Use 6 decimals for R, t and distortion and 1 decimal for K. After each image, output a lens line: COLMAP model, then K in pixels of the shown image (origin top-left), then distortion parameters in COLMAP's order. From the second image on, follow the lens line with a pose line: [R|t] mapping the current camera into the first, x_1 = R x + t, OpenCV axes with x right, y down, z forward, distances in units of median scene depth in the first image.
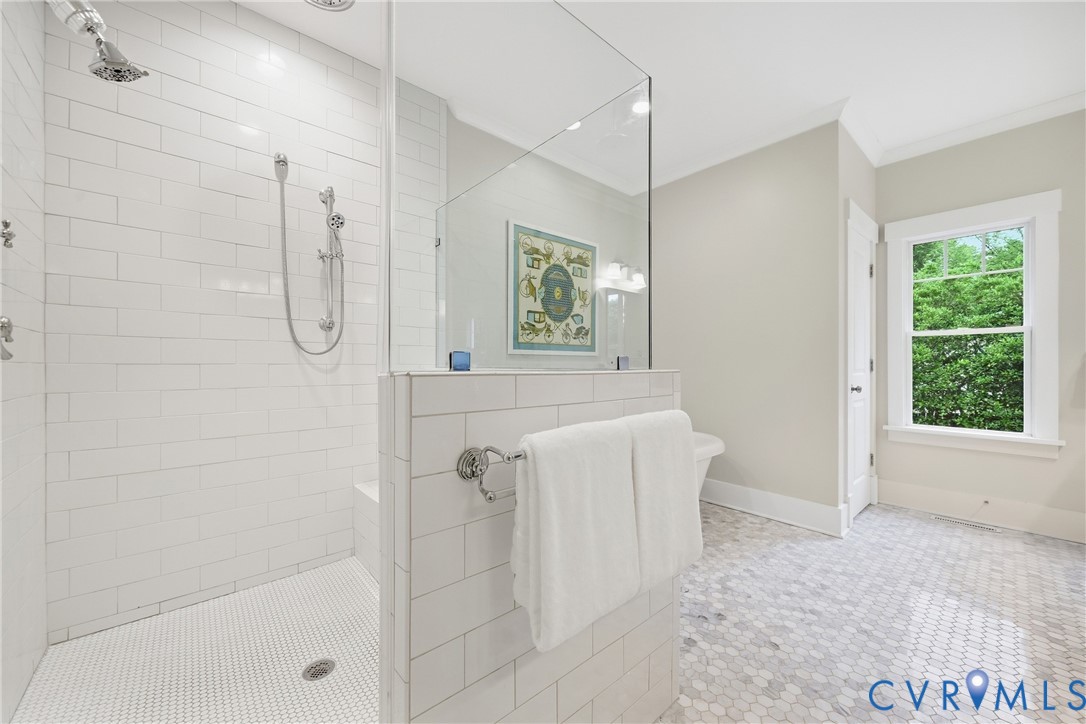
lens RADIAL K [[412.4, 0, 548.0], [0, 412.4, 366.0], [0, 0, 1]] dist [-0.001008, -0.000171]
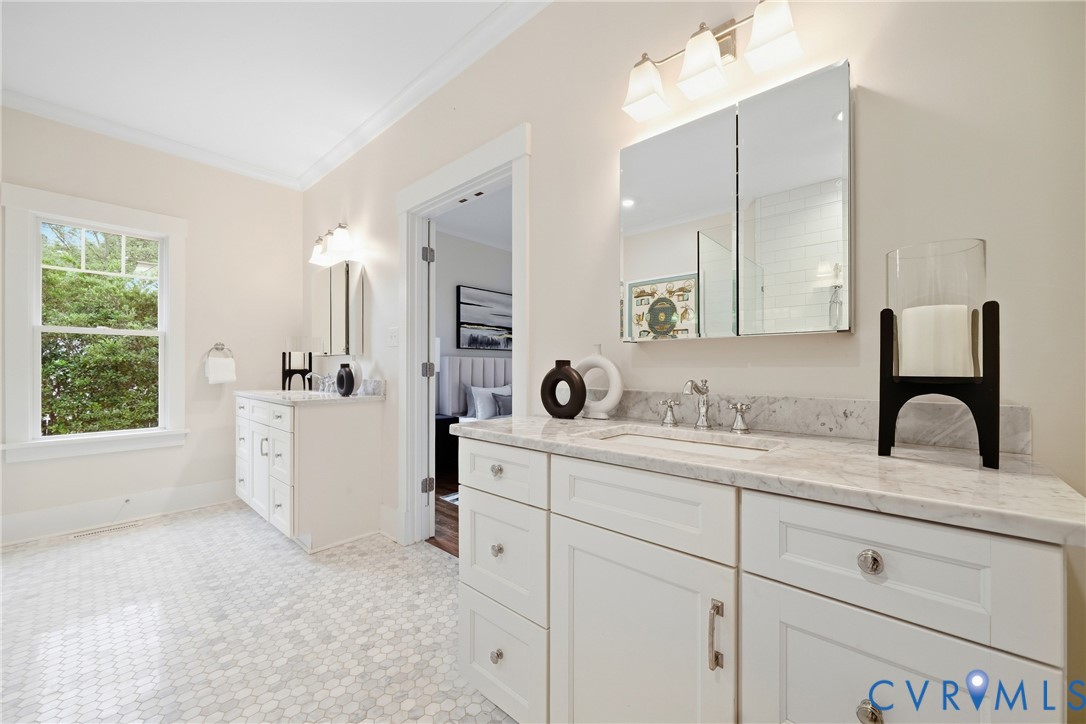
lens RADIAL K [[412.4, 0, 547.9], [0, 412.4, 364.7], [0, 0, 1]] dist [-0.001008, -0.000171]
pose [[-0.132822, 0.006174, 0.991121, -0.078666], [-0.000558, 0.999980, -0.006304, 0.000358], [-0.991140, -0.001390, -0.132816, 0.097999]]
